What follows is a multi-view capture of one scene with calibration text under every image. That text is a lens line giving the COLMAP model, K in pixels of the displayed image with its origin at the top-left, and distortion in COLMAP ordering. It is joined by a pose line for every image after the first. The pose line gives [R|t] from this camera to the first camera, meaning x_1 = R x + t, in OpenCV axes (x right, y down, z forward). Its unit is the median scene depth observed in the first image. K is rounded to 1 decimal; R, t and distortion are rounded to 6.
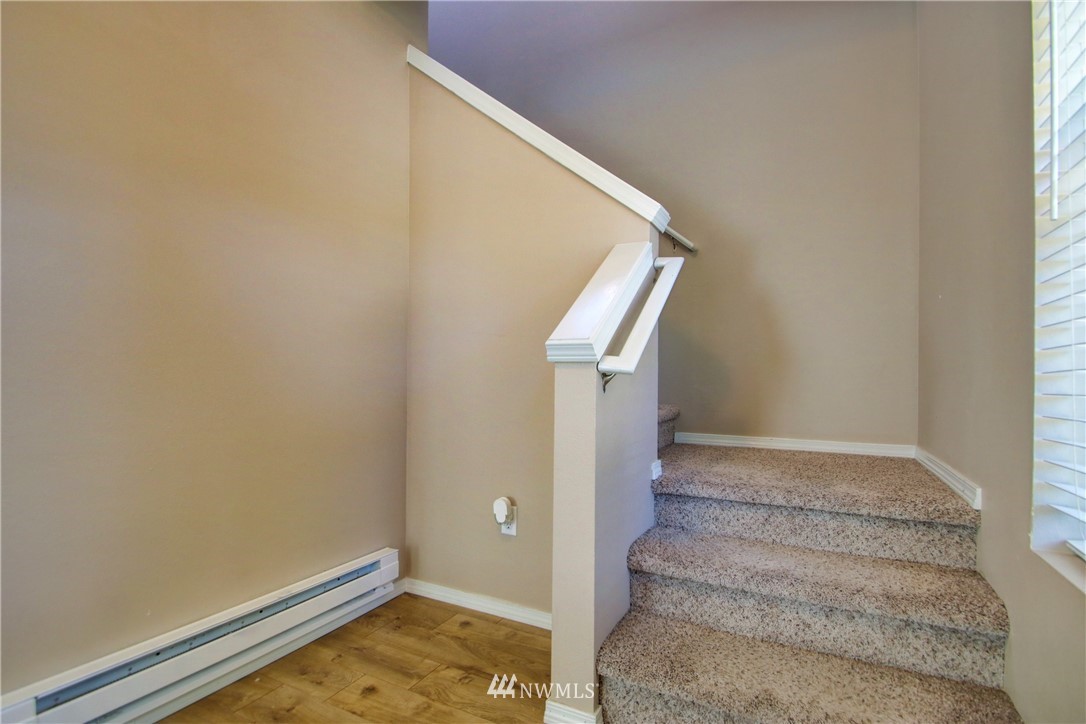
lens RADIAL K [[503.2, 0, 552.2], [0, 503.2, 374.8], [0, 0, 1]] dist [0.021463, -0.021236]
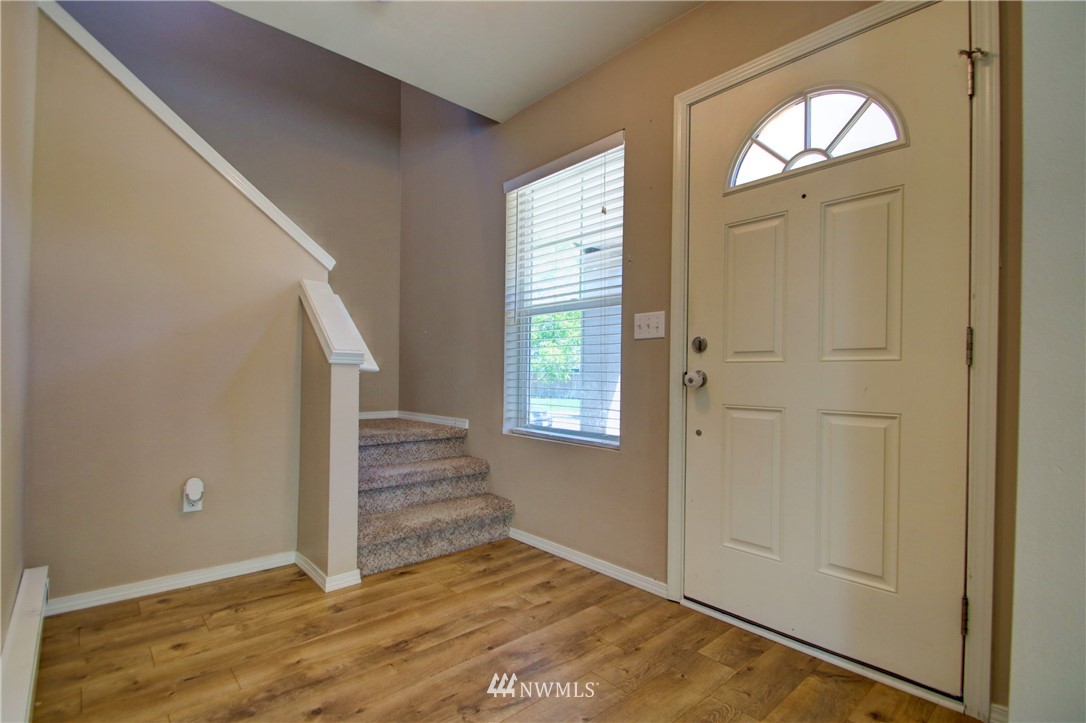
lens RADIAL K [[503.2, 0, 552.2], [0, 503.2, 374.3], [0, 0, 1]] dist [0.021463, -0.021236]
pose [[0.341432, 0.000429, 0.939906, -1.106835], [-0.018257, 0.999814, 0.006176, -0.011119], [-0.939729, -0.019268, 0.341376, -0.162157]]
